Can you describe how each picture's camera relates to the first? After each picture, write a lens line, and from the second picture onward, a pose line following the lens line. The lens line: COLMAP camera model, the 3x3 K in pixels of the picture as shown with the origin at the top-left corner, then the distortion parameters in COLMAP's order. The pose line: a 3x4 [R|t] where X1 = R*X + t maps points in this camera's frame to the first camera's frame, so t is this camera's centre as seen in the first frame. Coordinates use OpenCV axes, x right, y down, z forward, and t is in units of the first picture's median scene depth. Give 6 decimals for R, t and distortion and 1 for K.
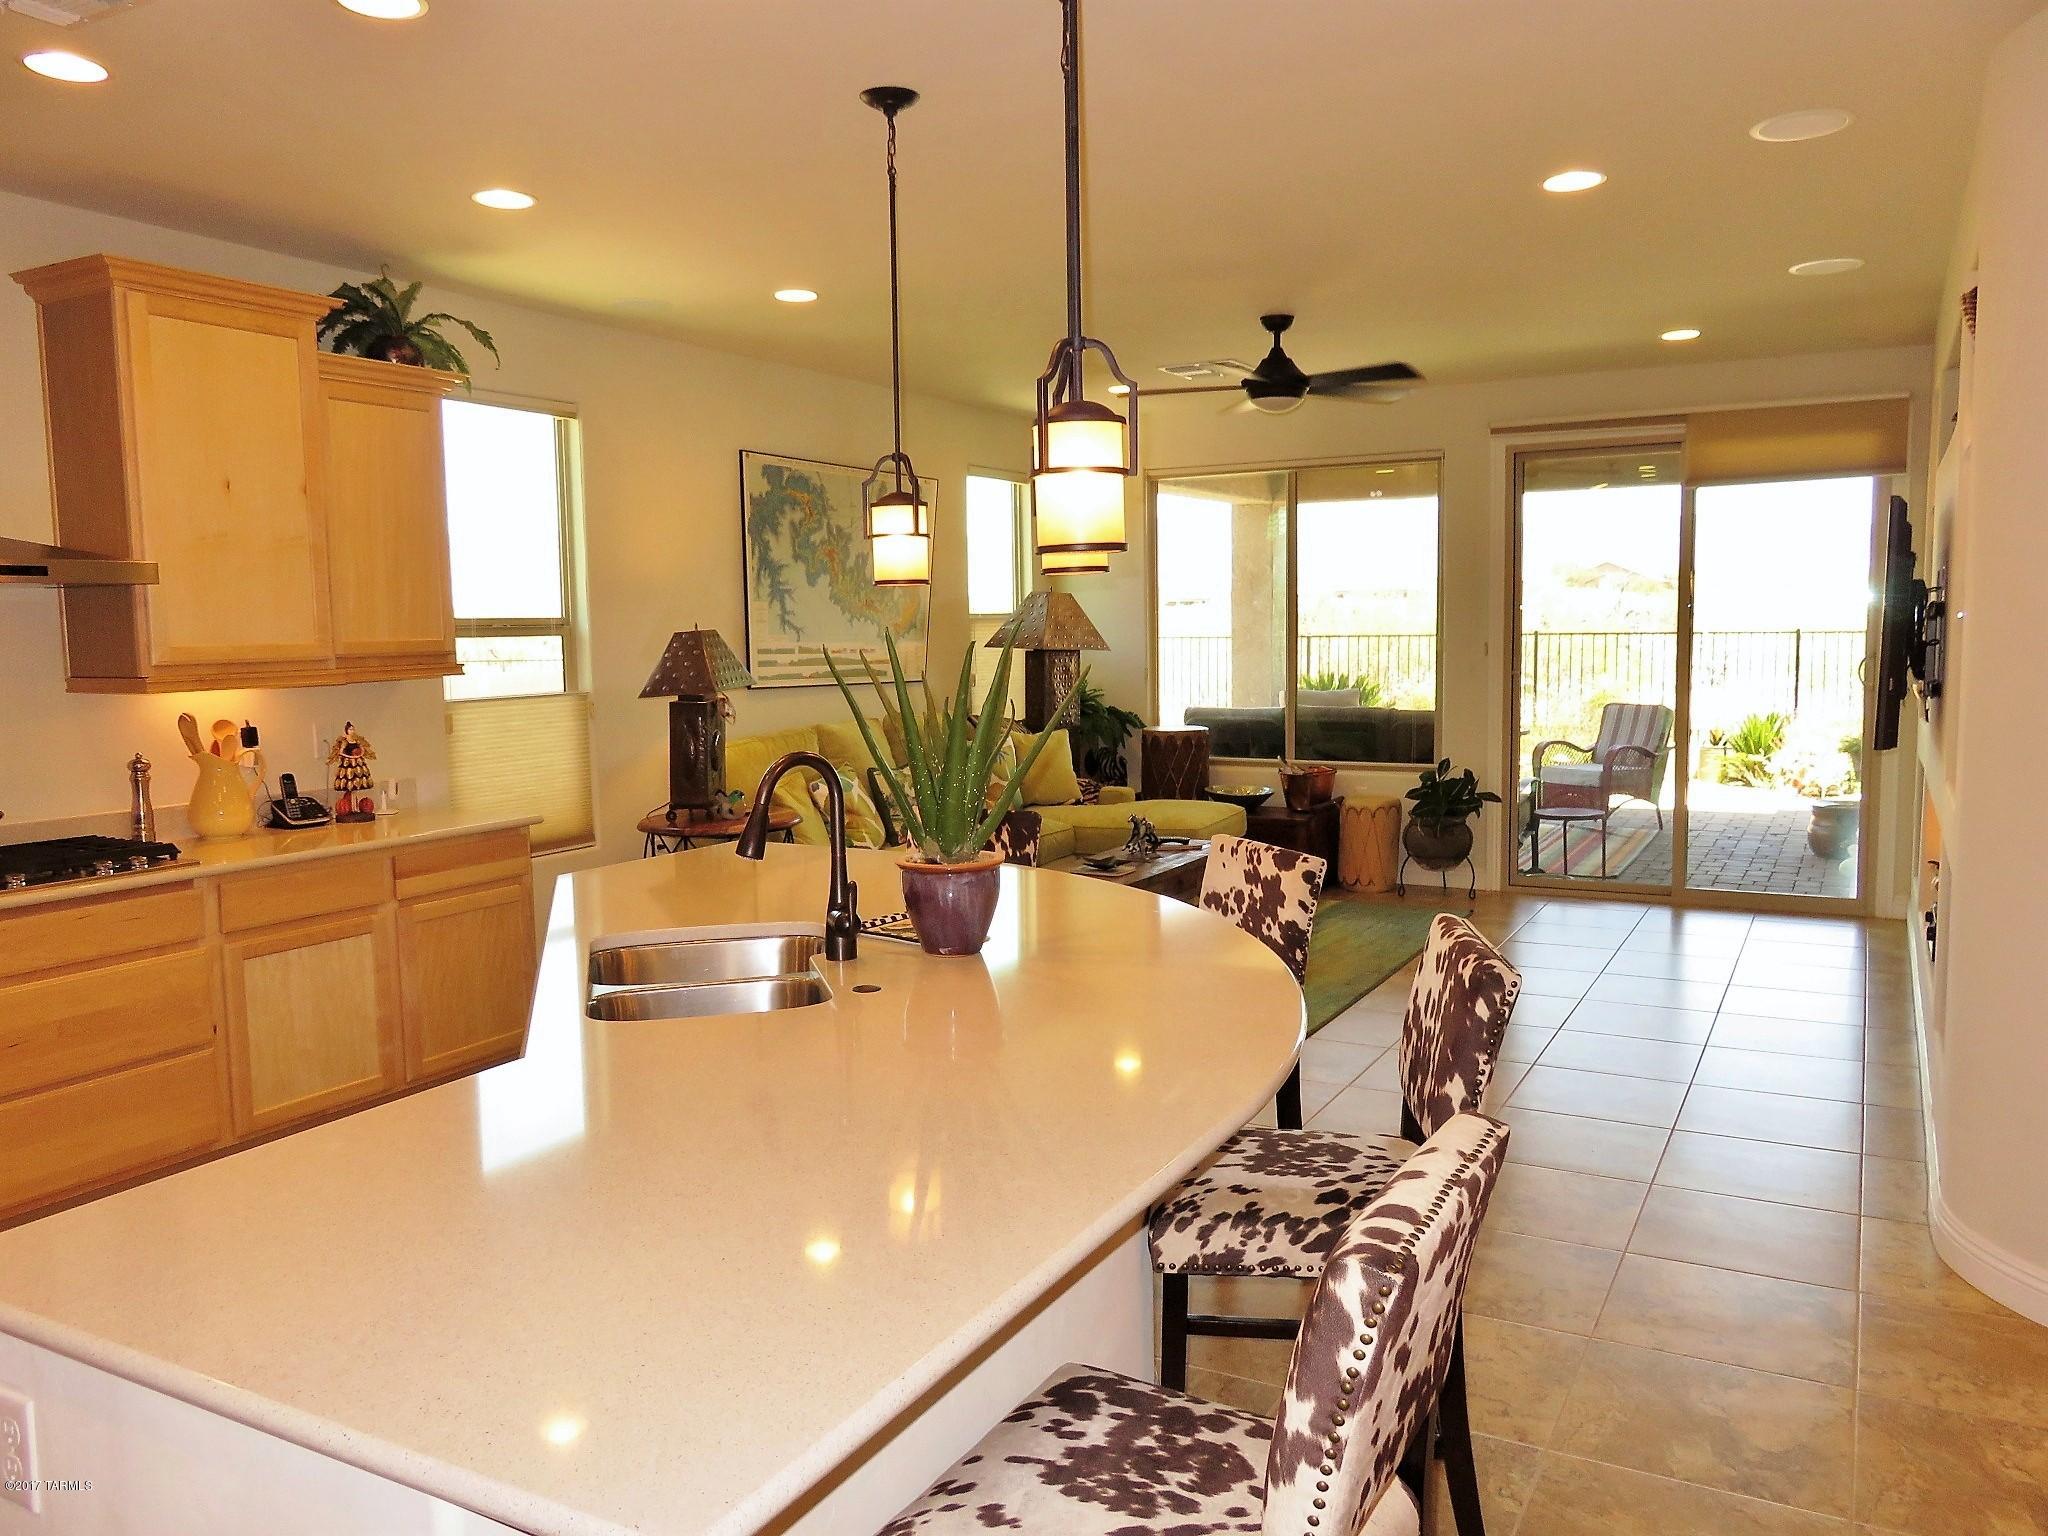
lens RADIAL K [[1531.6, 0, 1026.0], [0, 1531.6, 772.4], [0, 0, 1]] dist [-0.007299, 0.002454]
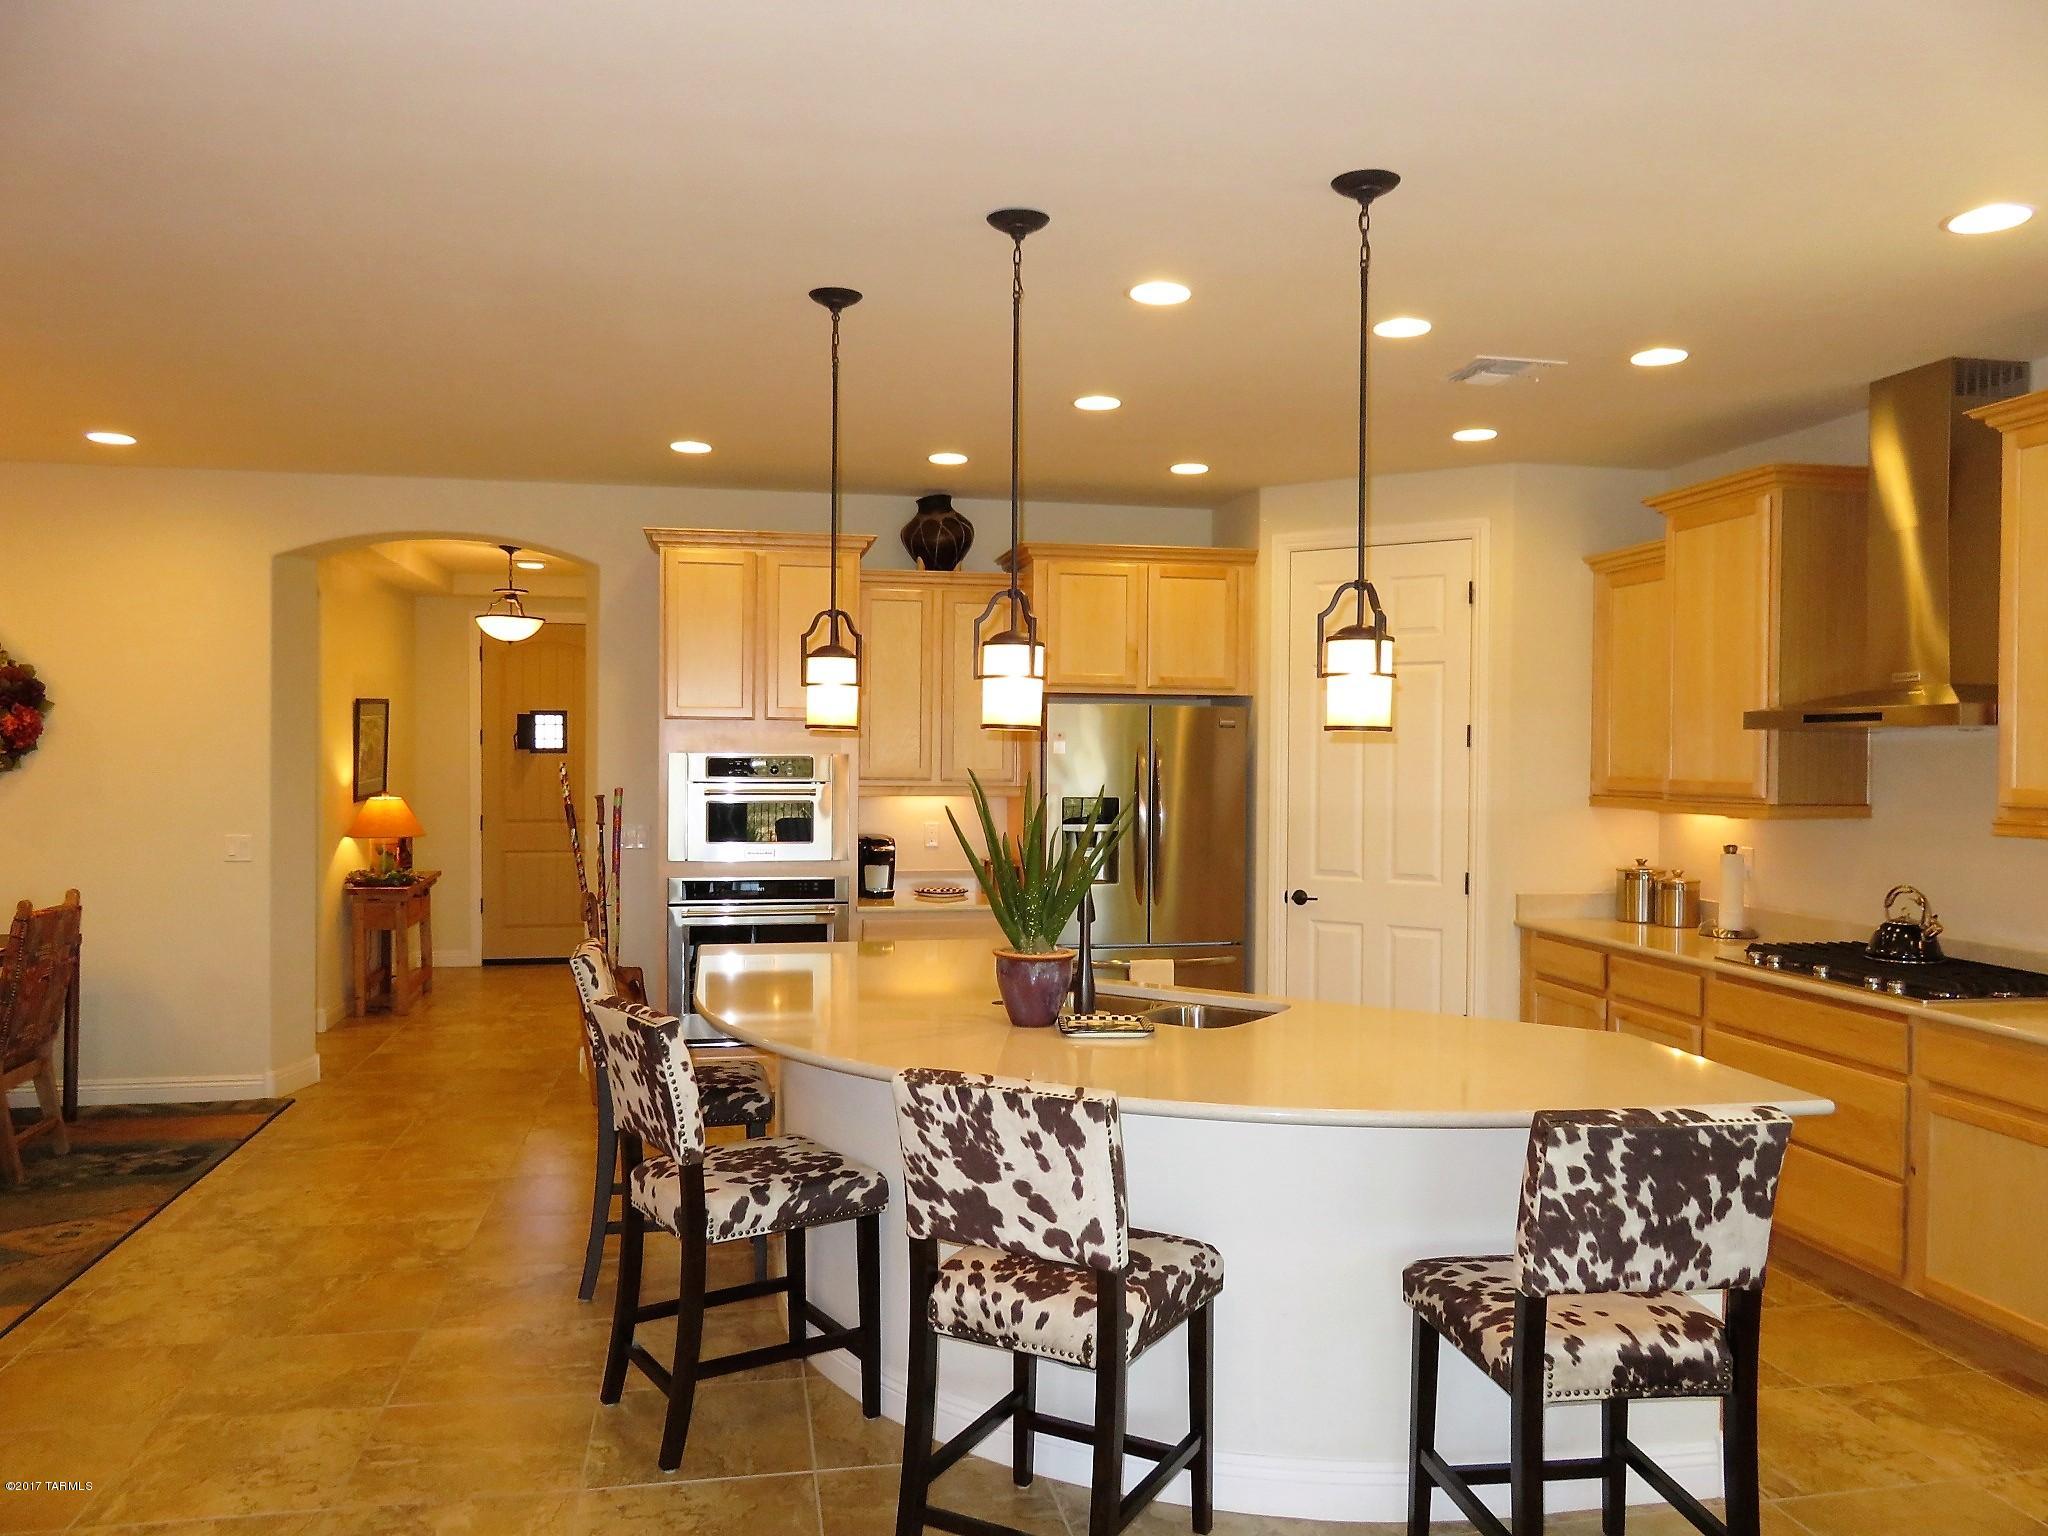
lens RADIAL K [[1531.6, 0, 1030.1], [0, 1531.6, 768.6], [0, 0, 1]] dist [-0.007299, 0.002454]
pose [[-0.766848, 0.020781, -0.641493, 0.400560], [-0.055210, 0.993635, 0.098187, -0.116562], [0.639450, 0.110711, -0.760820, 1.007332]]
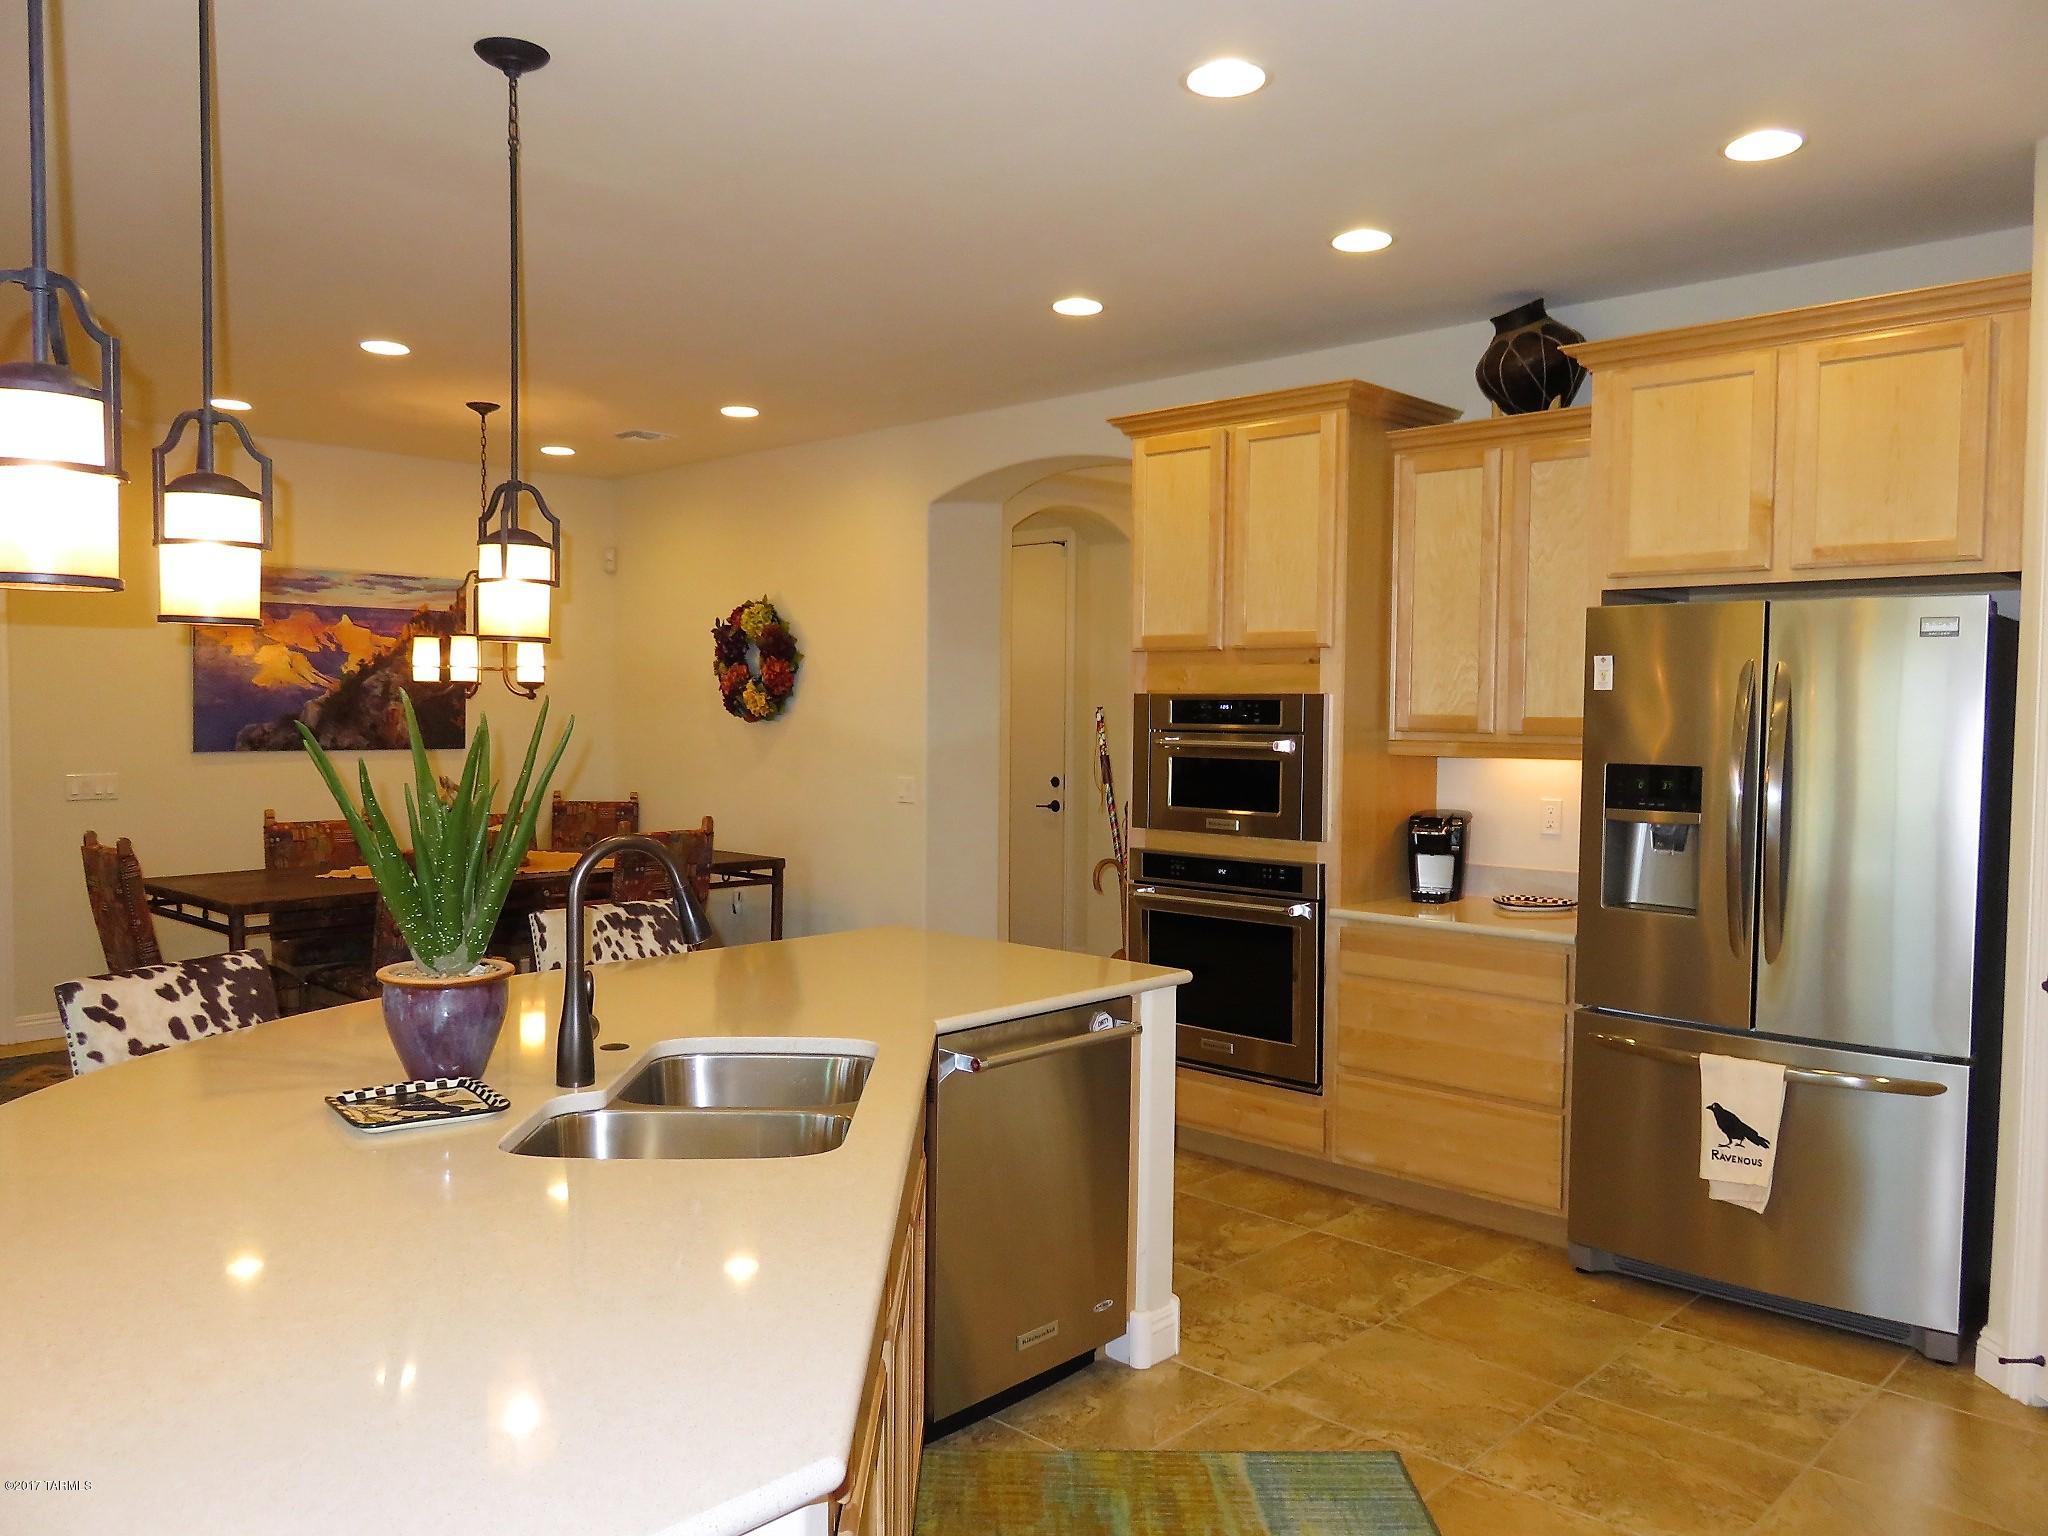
lens RADIAL K [[1531.6, 0, 1016.0], [0, 1531.6, 774.0], [0, 0, 1]] dist [-0.007299, 0.002454]
pose [[-0.966595, -0.000087, 0.256308, -0.290586], [0.035435, 0.990352, 0.133970, -0.079624], [-0.253847, 0.138577, -0.957266, 0.876275]]
